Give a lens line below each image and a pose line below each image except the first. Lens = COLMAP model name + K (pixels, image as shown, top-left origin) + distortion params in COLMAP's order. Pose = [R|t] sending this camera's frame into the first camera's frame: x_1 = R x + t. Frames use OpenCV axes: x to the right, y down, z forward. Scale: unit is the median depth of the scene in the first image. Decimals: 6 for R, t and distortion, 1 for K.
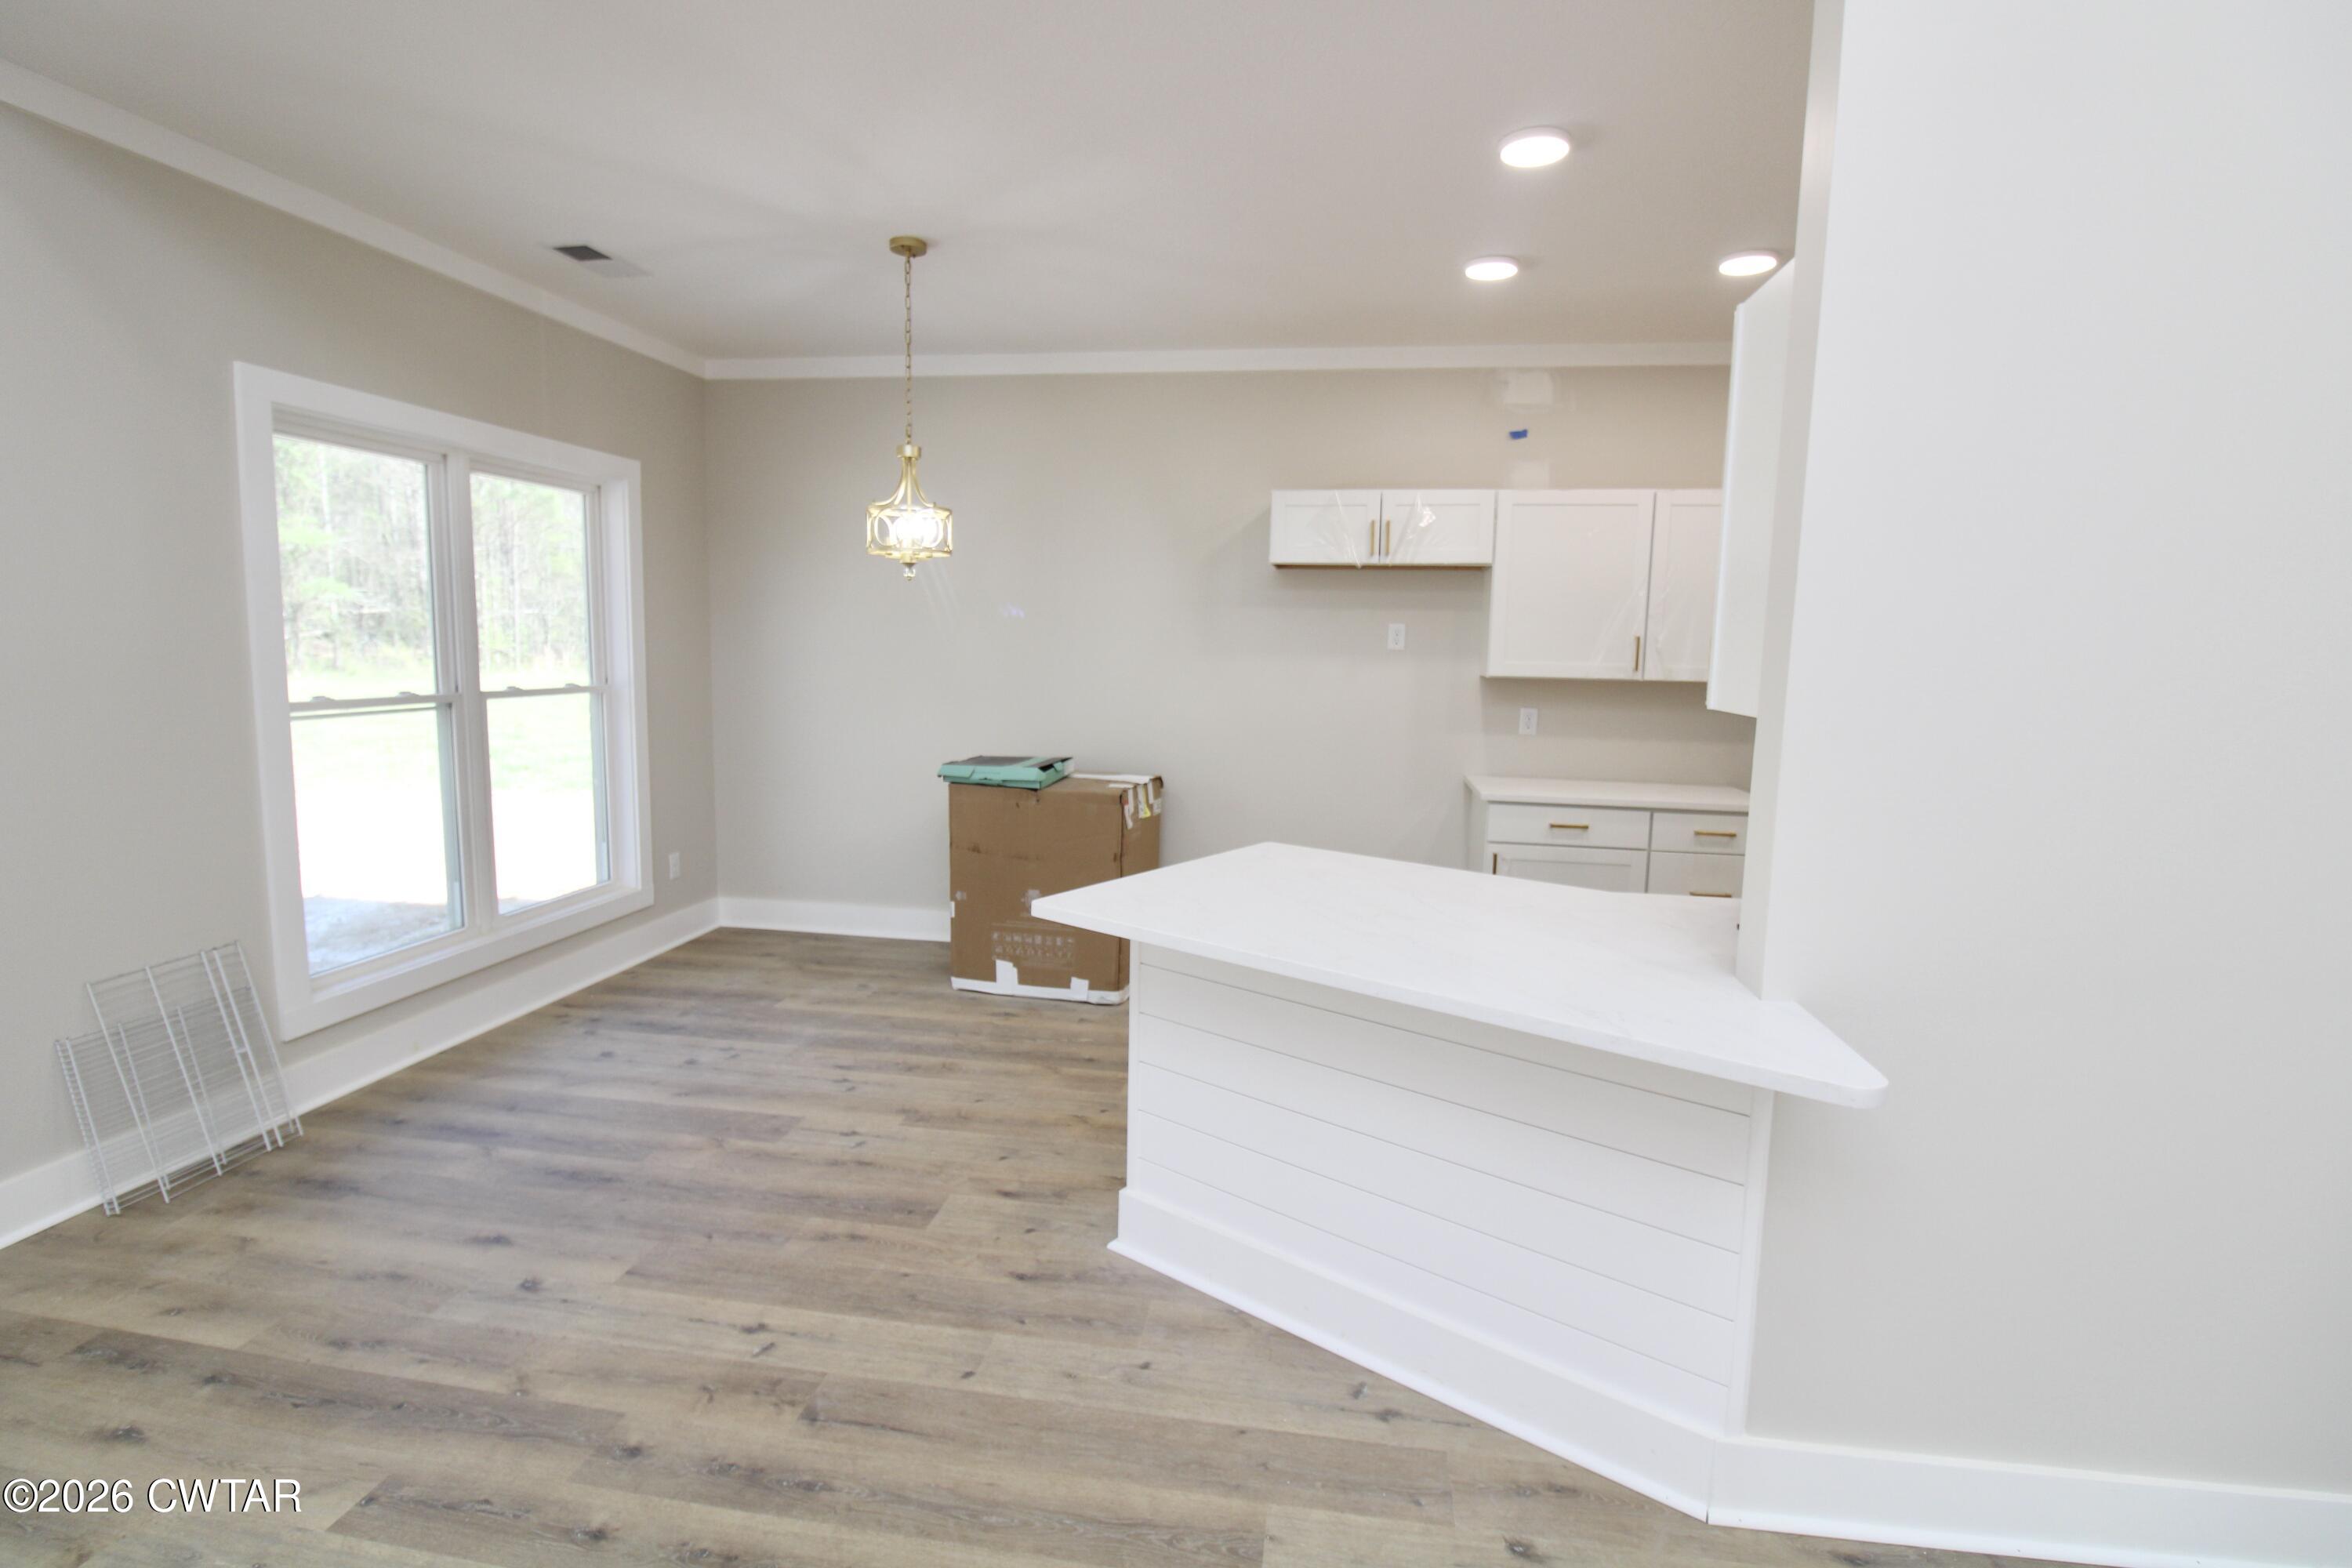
lens RADIAL K [[1129.8, 0, 1173.3], [0, 1129.8, 763.3], [0, 0, 1]] dist [-0.002710, -0.000649]
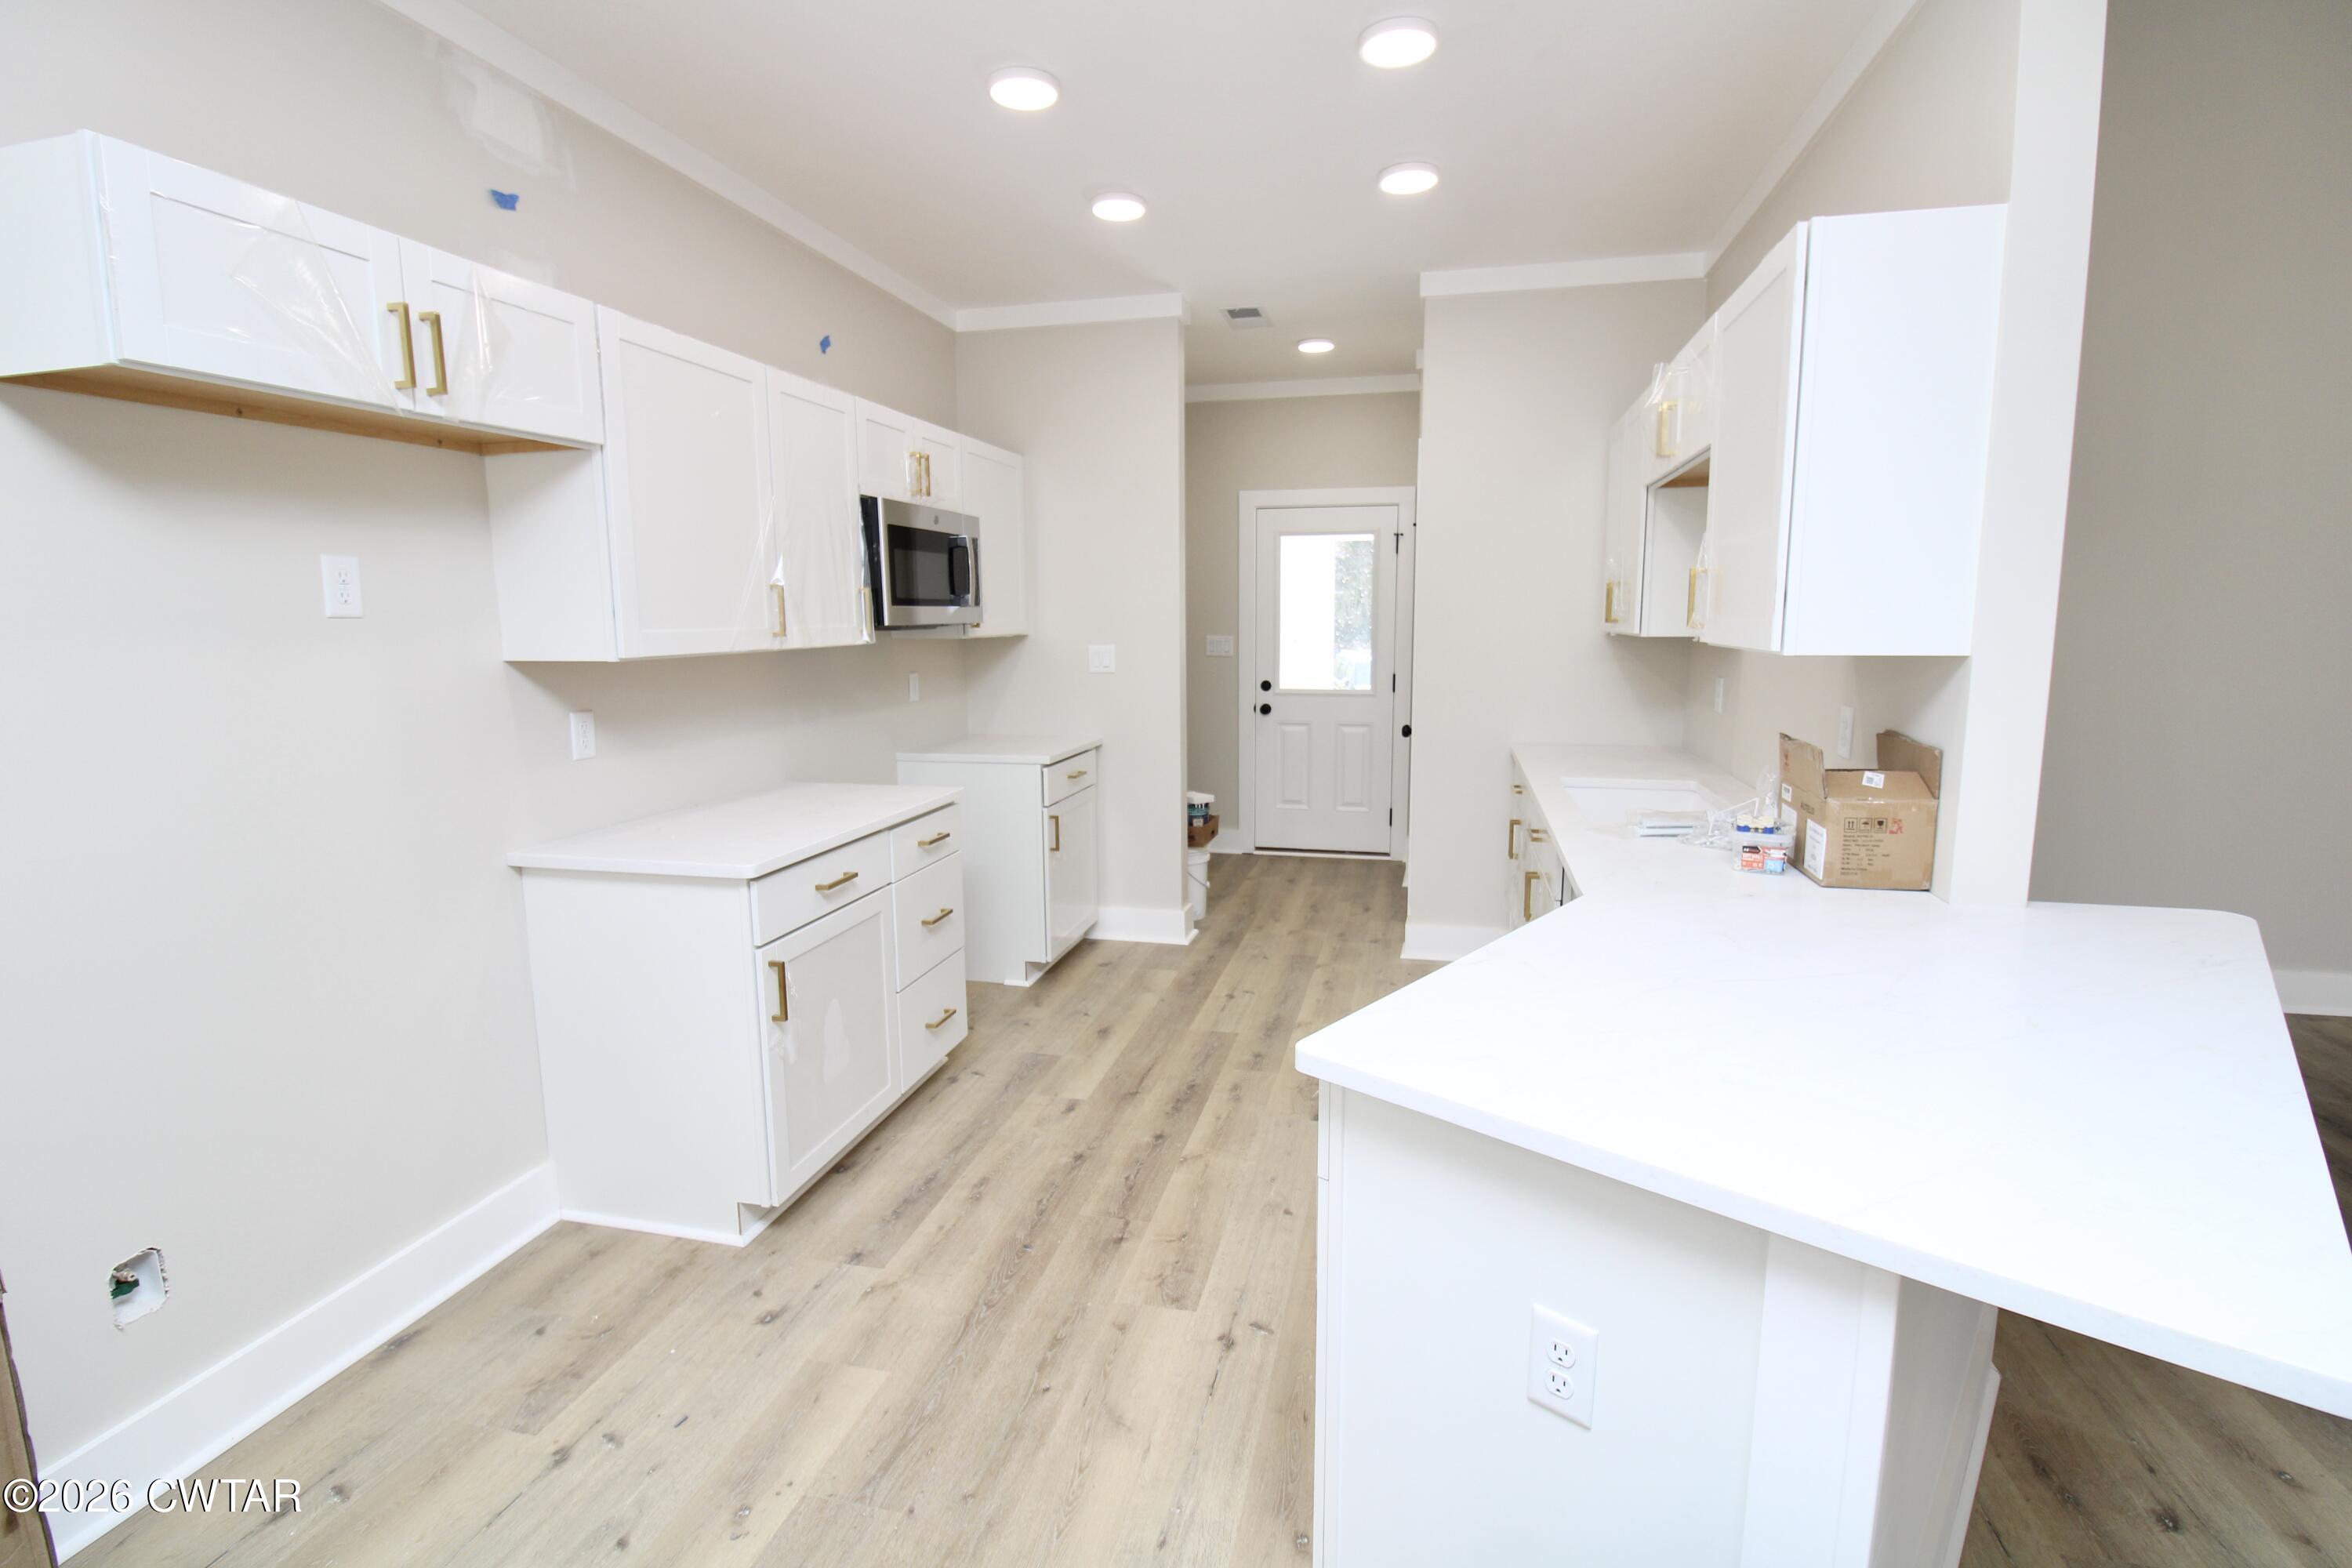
lens RADIAL K [[1103.6, 0, 1176.0], [0, 1103.6, 784.0], [0, 0, 1]] dist [0.000423, 0.000127]
pose [[0.074741, -0.170424, 0.982532, -0.244075], [0.115391, 0.980147, 0.161233, -0.074994], [-0.990504, 0.101325, 0.092922, 0.717444]]
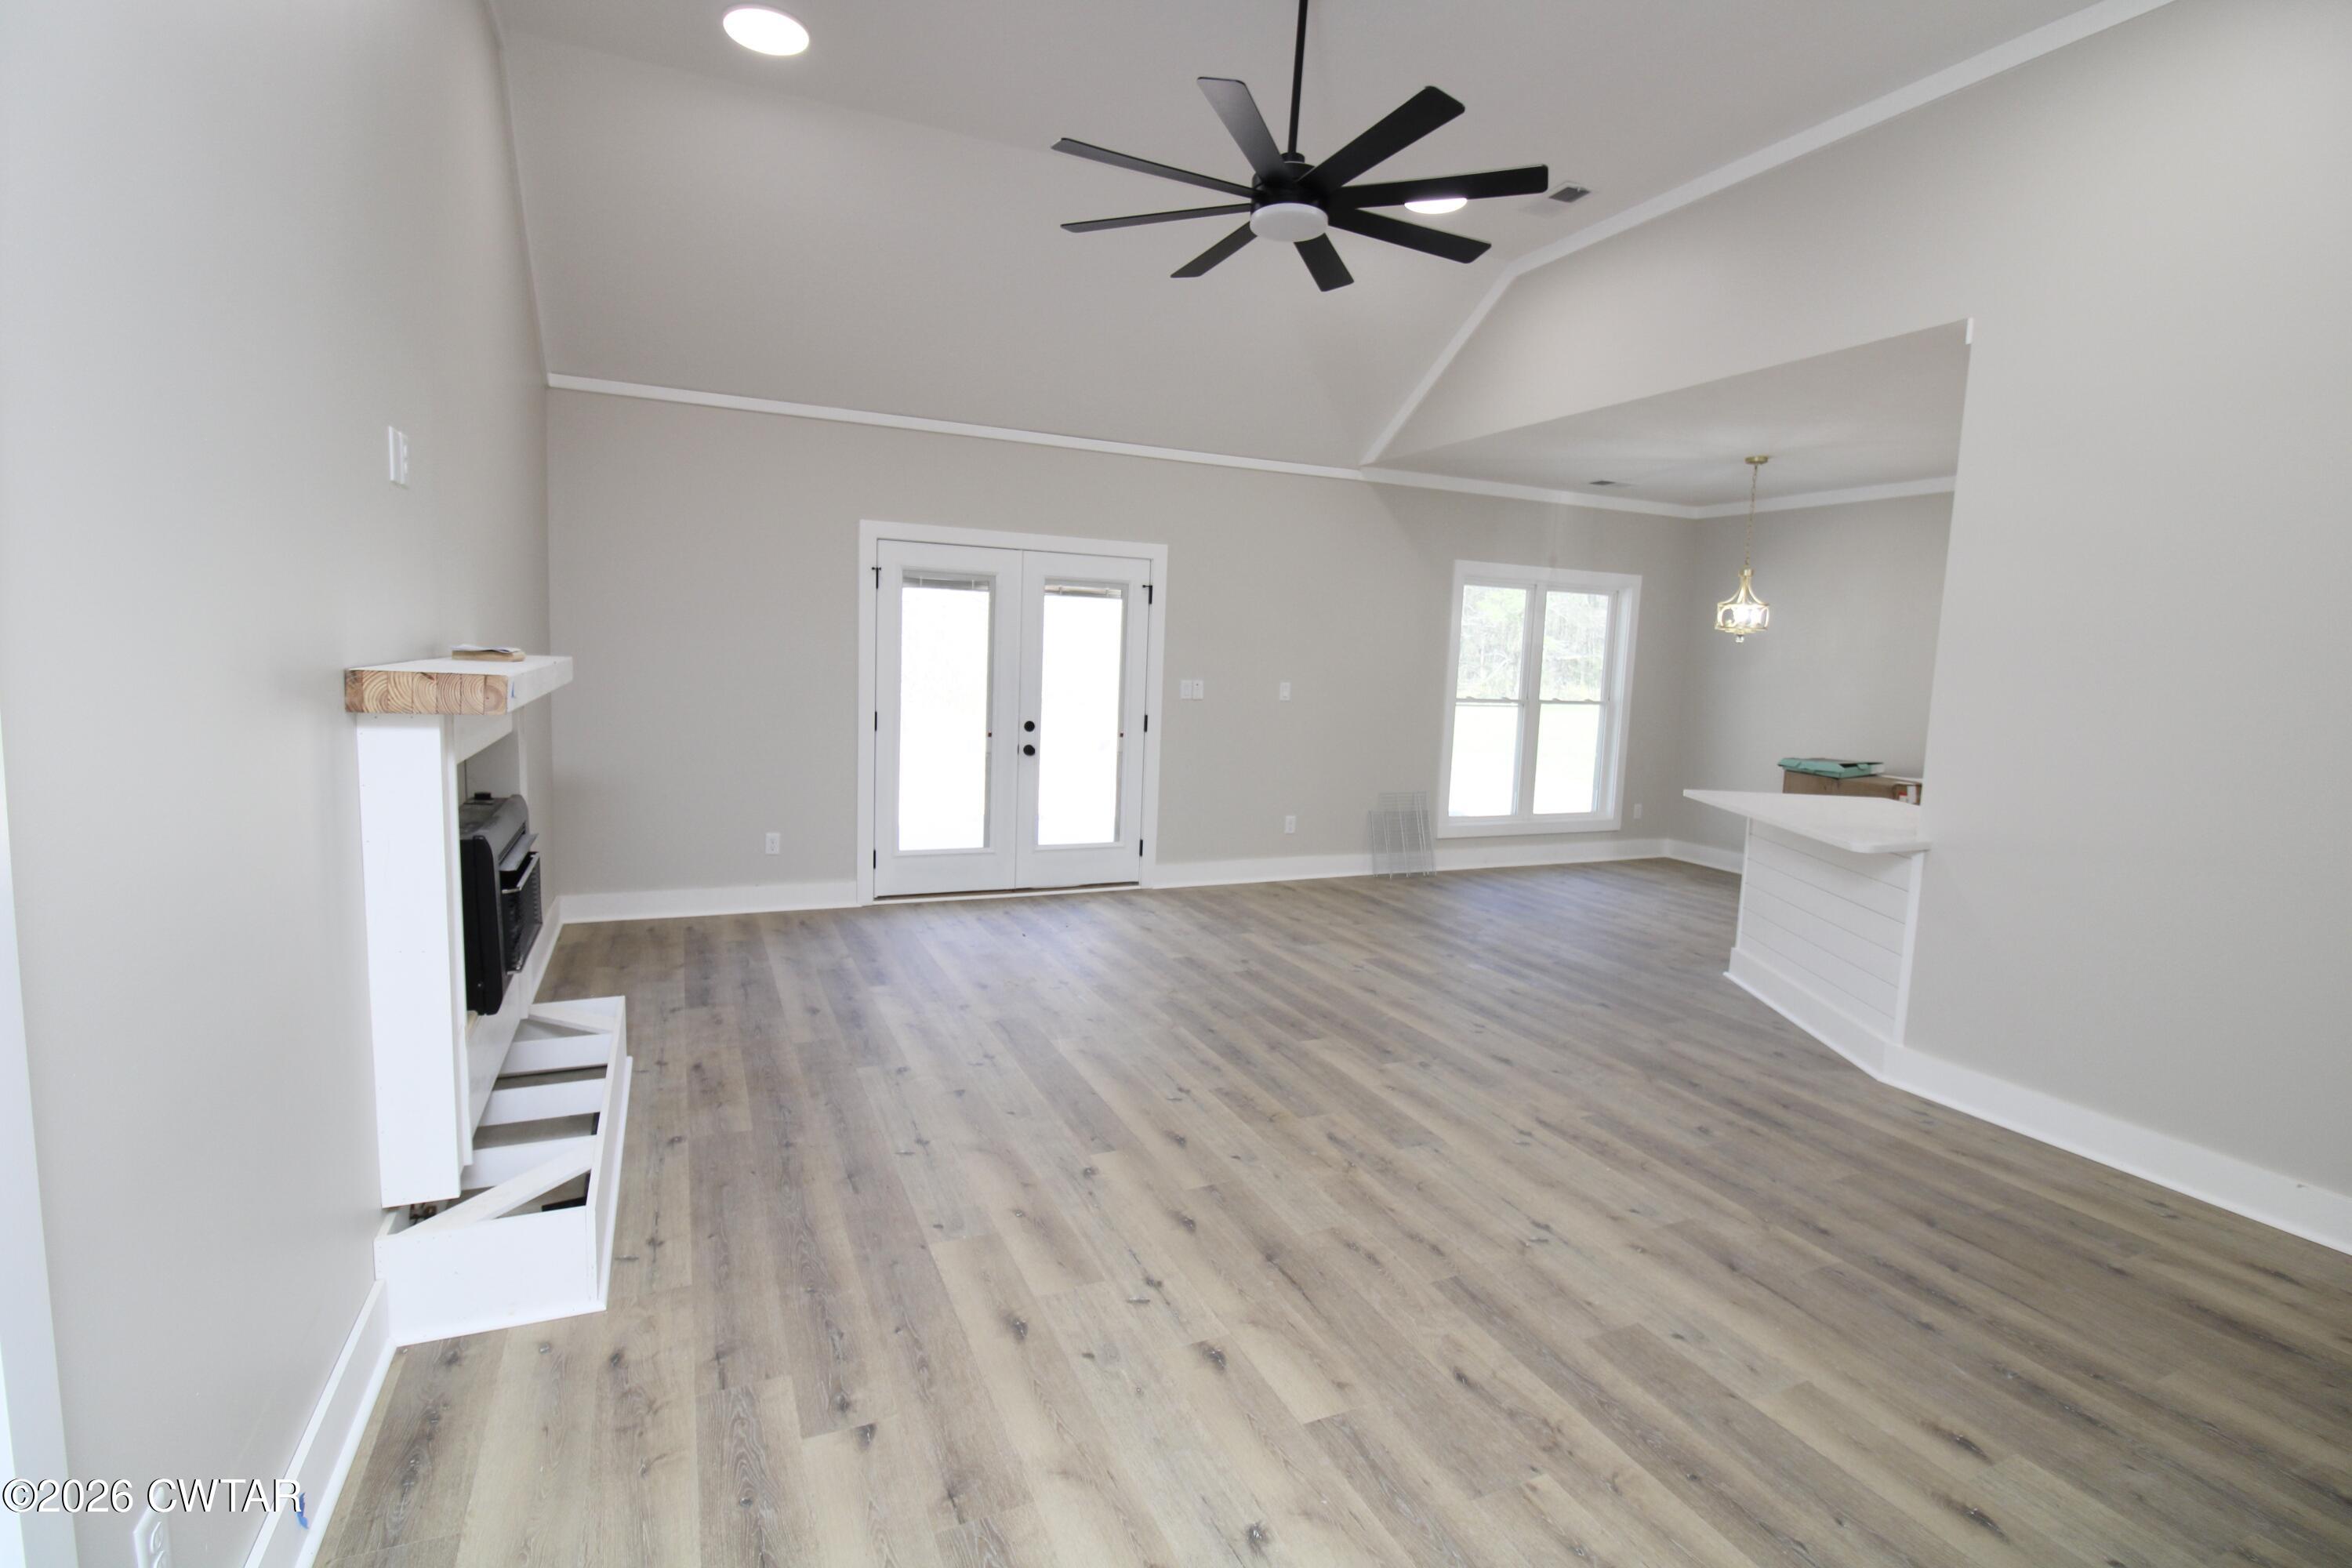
lens RADIAL K [[1086.3, 0, 1176.0], [0, 1086.3, 784.0], [0, 0, 1]] dist [-0.001538, -0.000194]
pose [[0.560976, 0.103112, -0.821385, 0.628308], [-0.119290, 0.991926, 0.043049, 0.079695], [0.819192, 0.073833, 0.568747, -0.618940]]
